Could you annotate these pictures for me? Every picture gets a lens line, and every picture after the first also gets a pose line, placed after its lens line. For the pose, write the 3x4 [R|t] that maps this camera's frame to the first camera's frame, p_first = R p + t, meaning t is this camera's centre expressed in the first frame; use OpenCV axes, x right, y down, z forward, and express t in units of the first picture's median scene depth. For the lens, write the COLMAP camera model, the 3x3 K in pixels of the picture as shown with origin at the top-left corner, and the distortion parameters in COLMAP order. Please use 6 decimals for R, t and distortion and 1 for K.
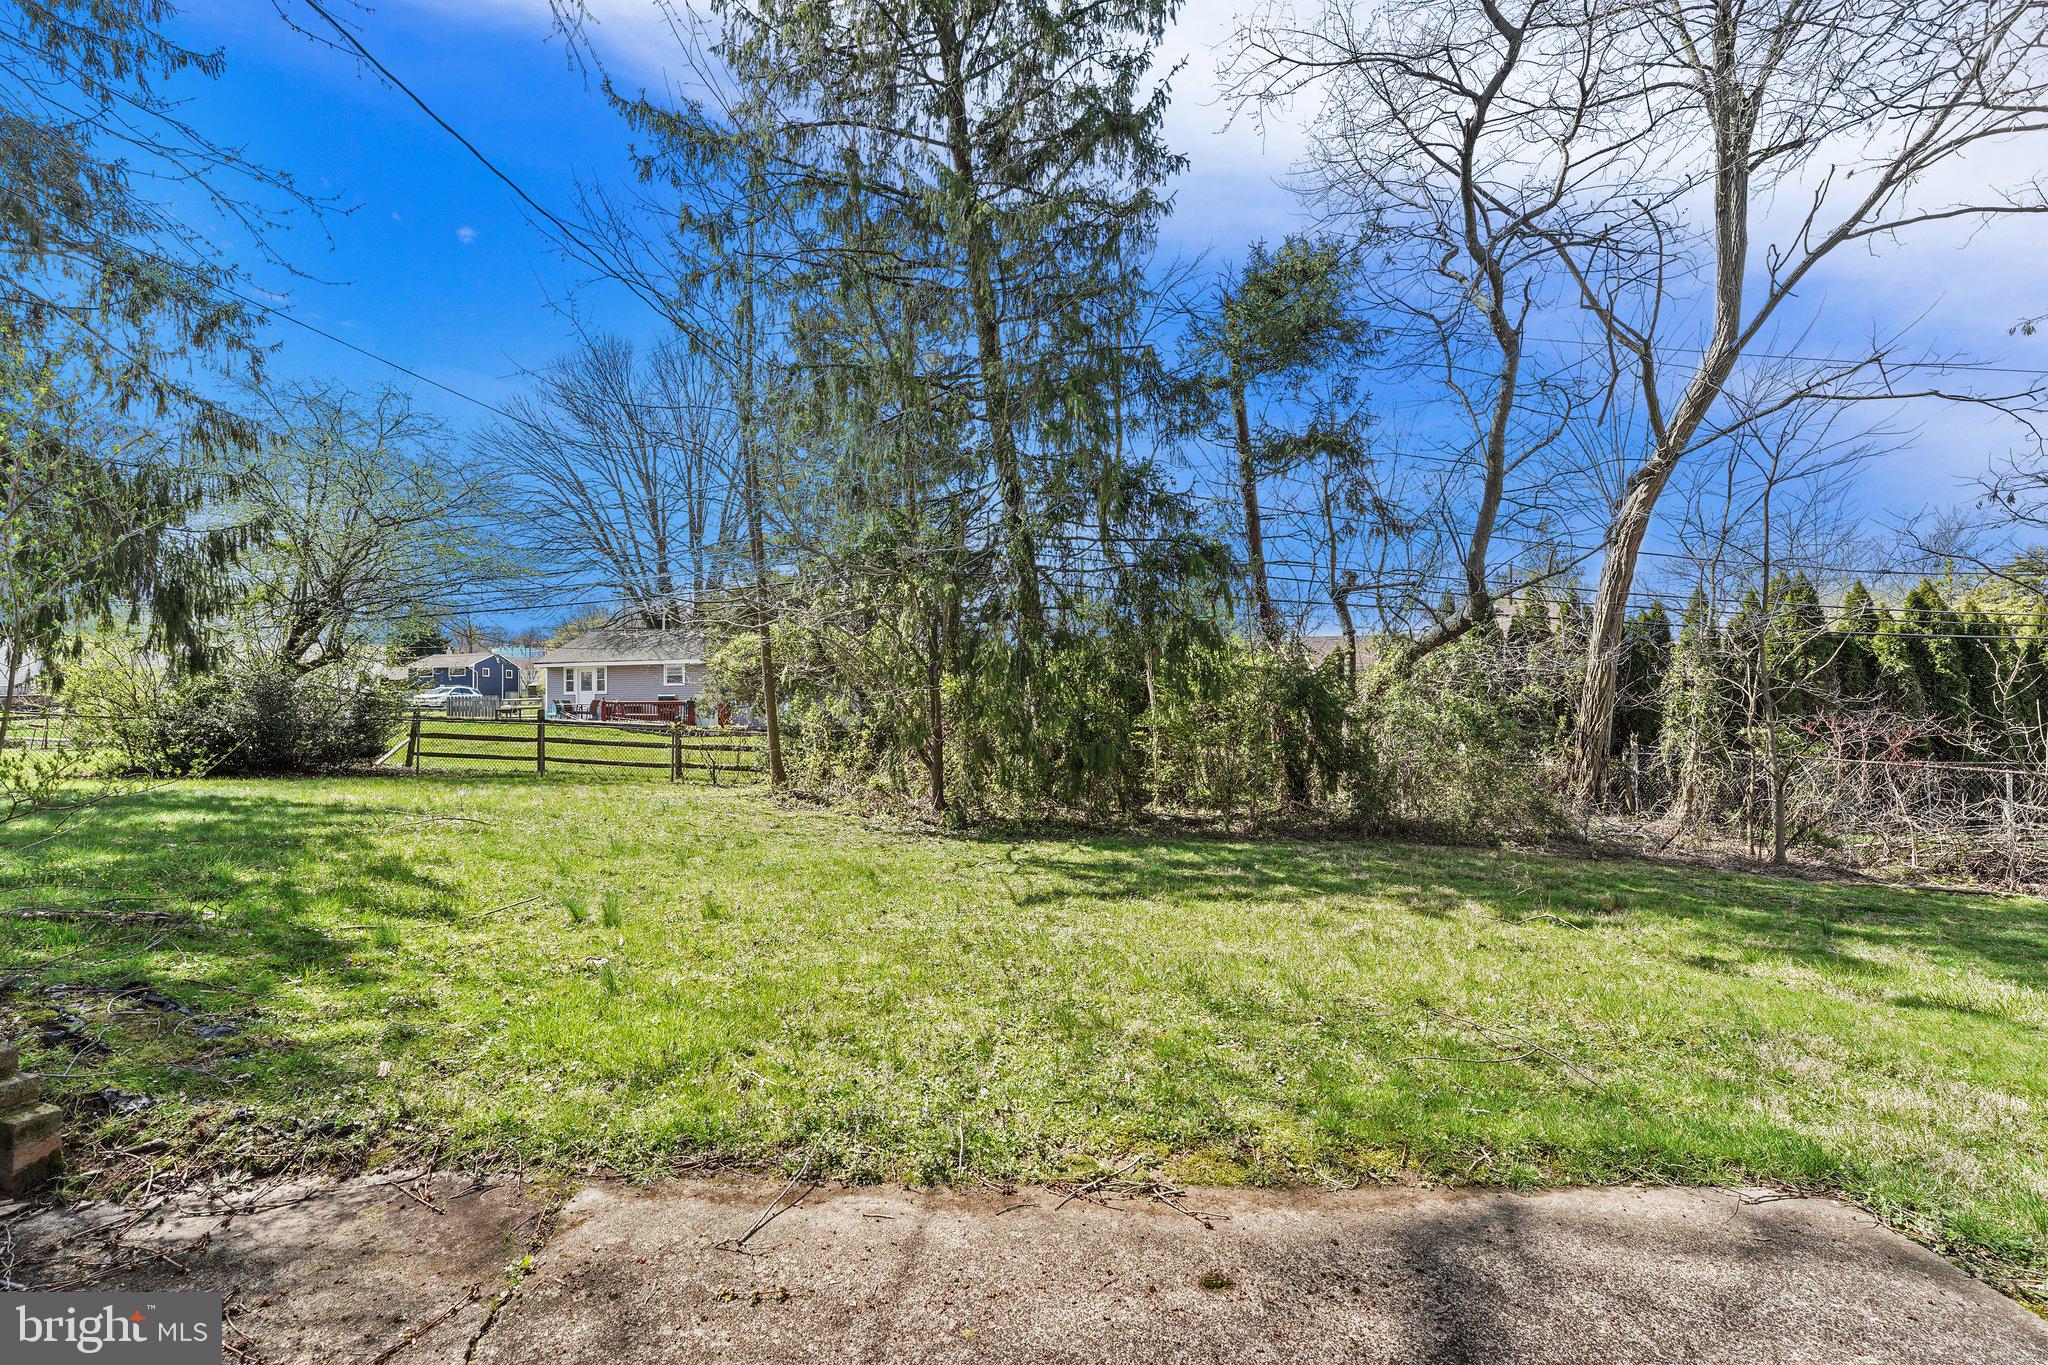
lens RADIAL K [[834.9, 0, 1017.9], [0, 834.9, 685.4], [0, 0, 1]] dist [-0.015791, 0.000750]
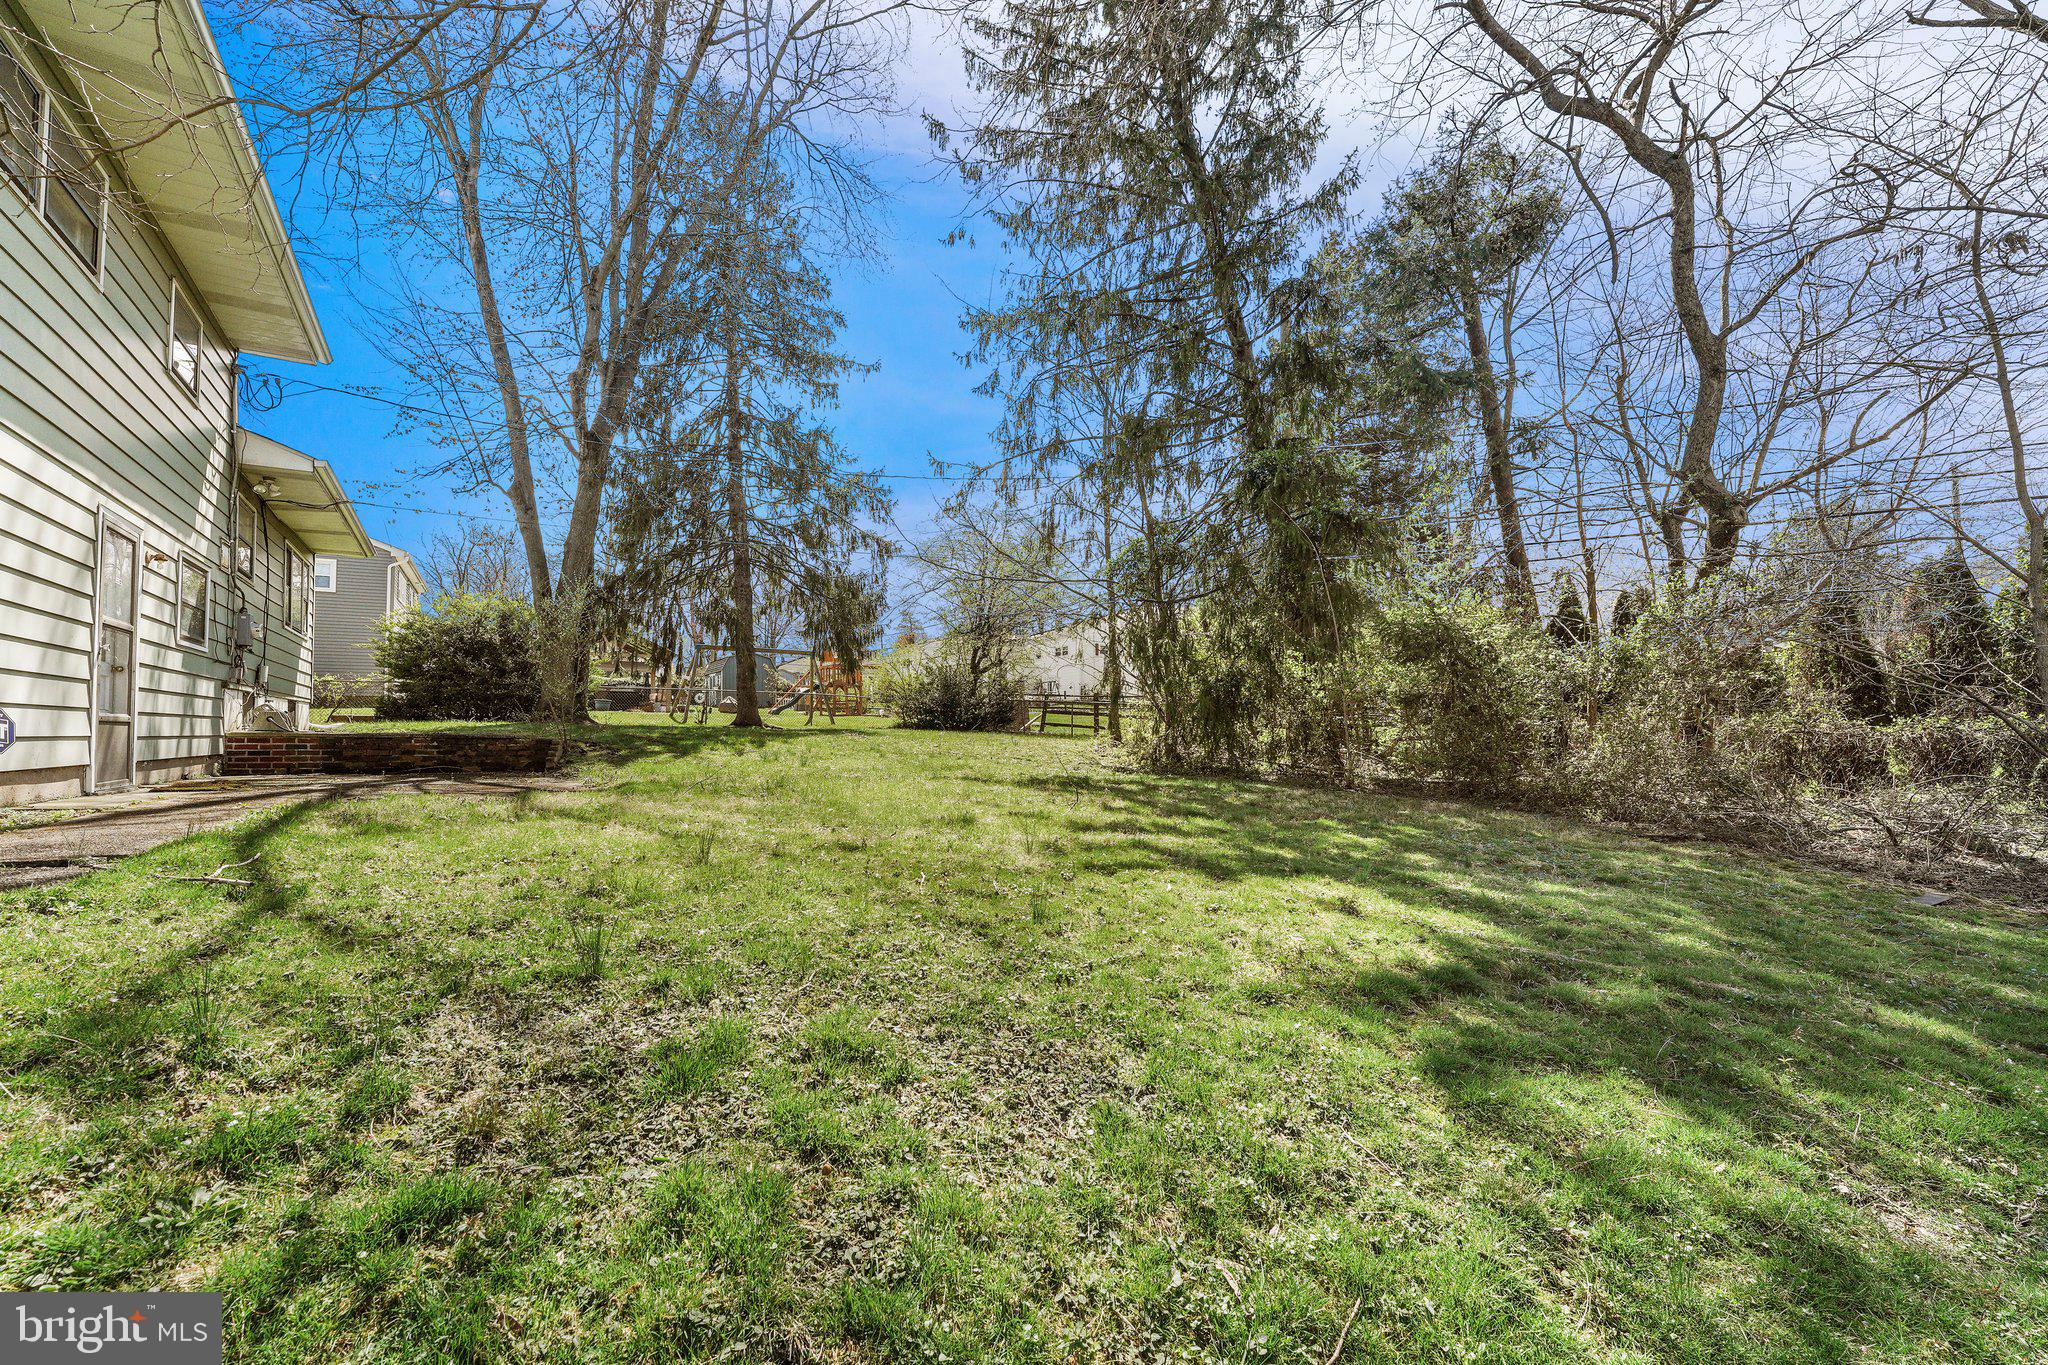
lens RADIAL K [[834.9, 0, 1036.5], [0, 834.9, 681.0], [0, 0, 1]] dist [-0.015791, 0.000750]
pose [[0.595853, -0.027552, -0.802621, 0.776408], [0.027674, 0.999522, -0.013766, 0.036173], [0.802617, -0.014009, 0.596330, 0.085867]]
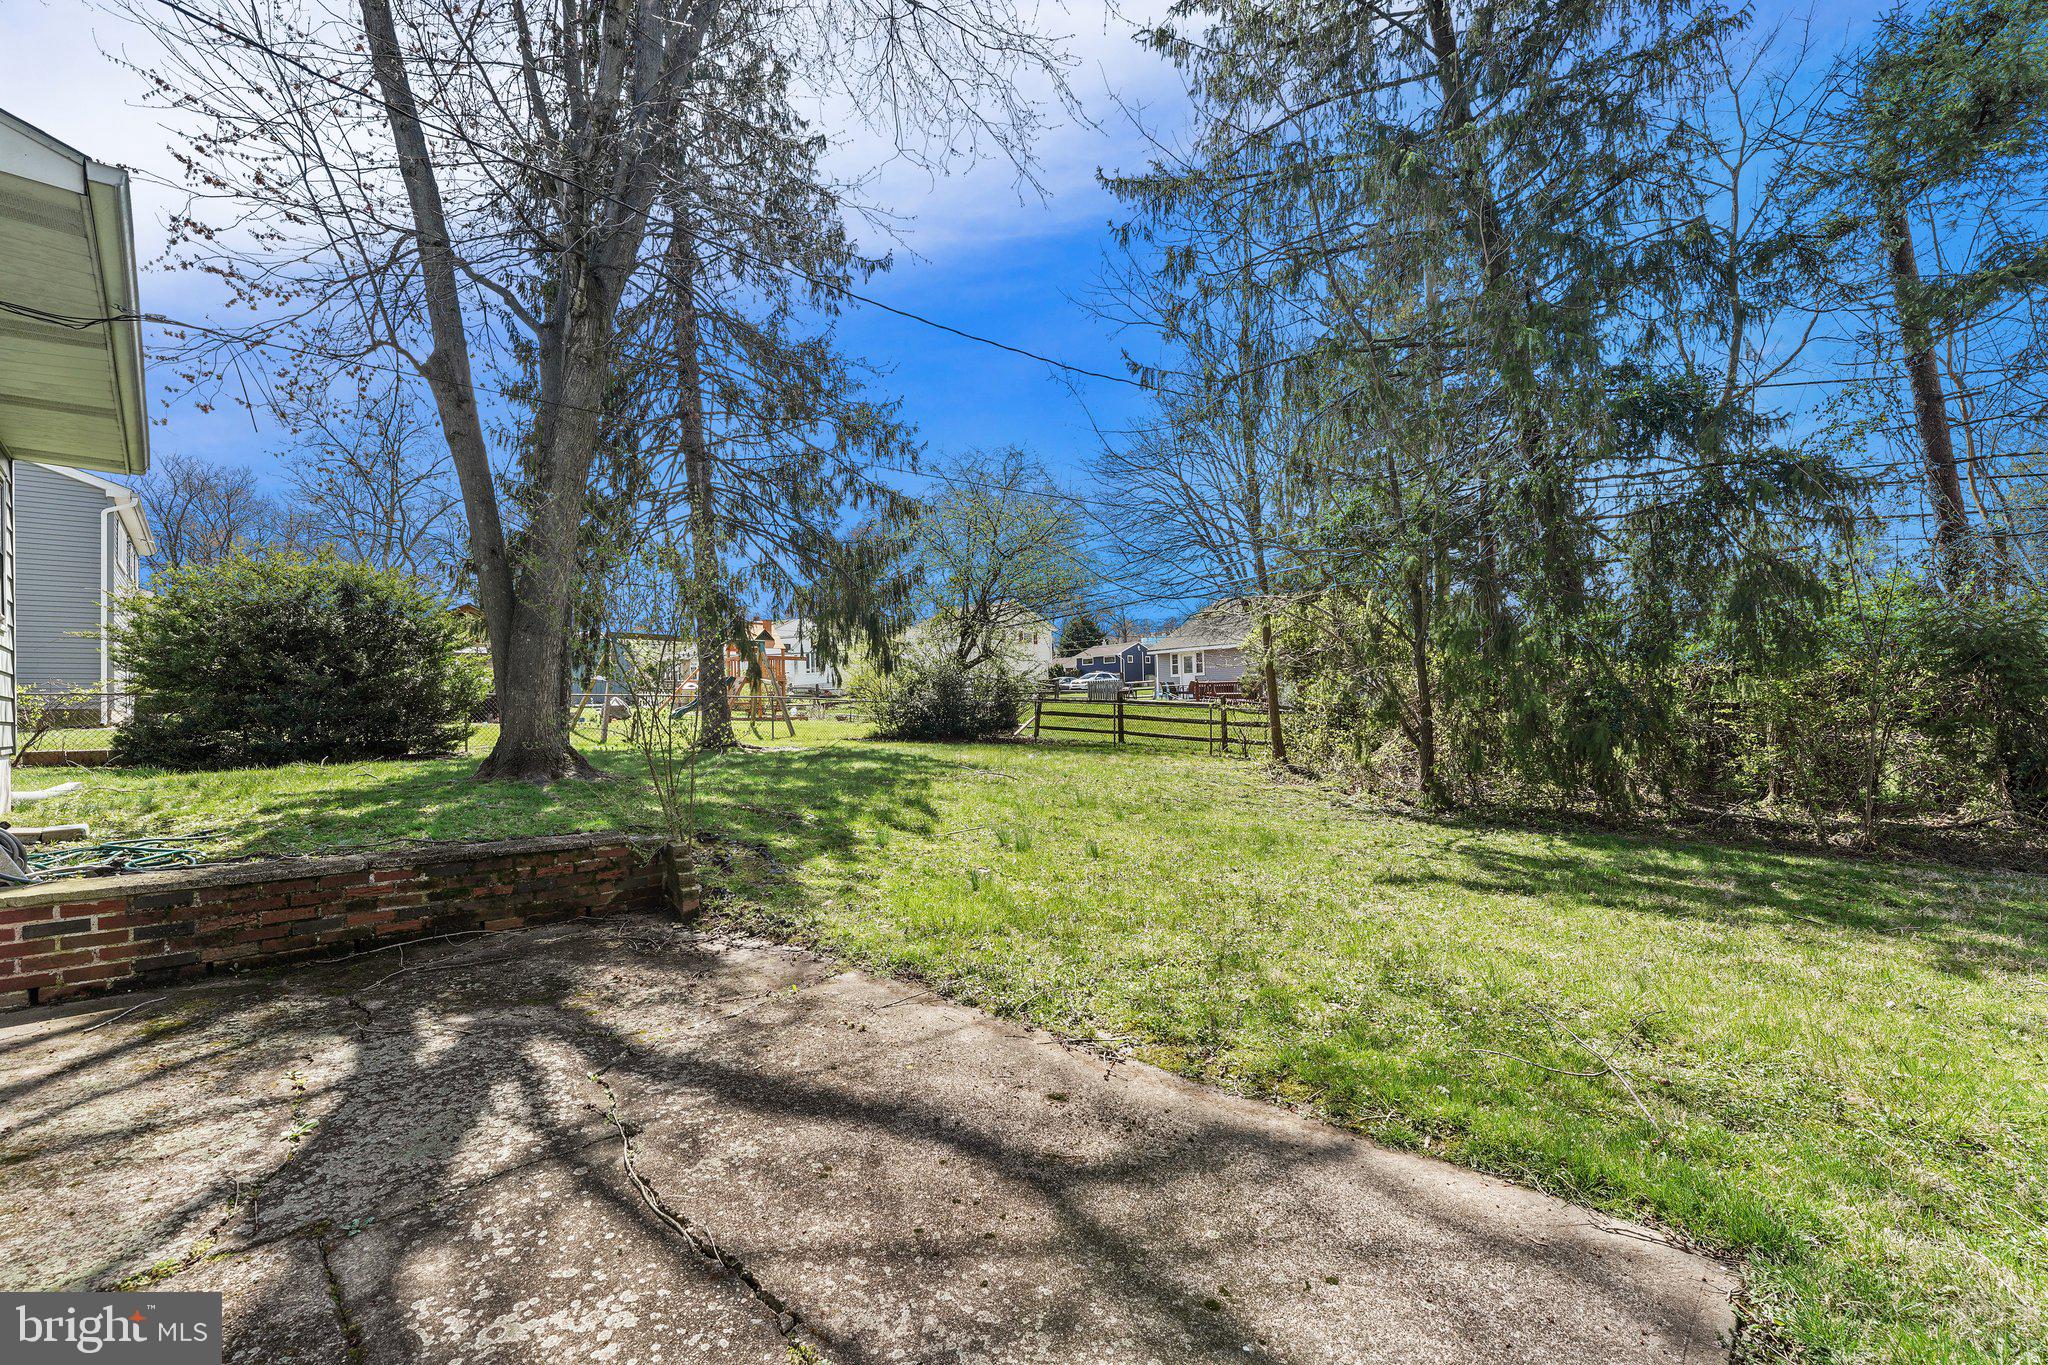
lens RADIAL K [[834.9, 0, 1018.7], [0, 834.9, 683.2], [0, 0, 1]] dist [-0.015791, 0.000750]
pose [[0.756642, -0.023167, -0.653419, 0.160422], [0.039636, 0.999159, 0.010472, -0.002258], [0.652627, -0.033823, 0.756924, -0.015971]]
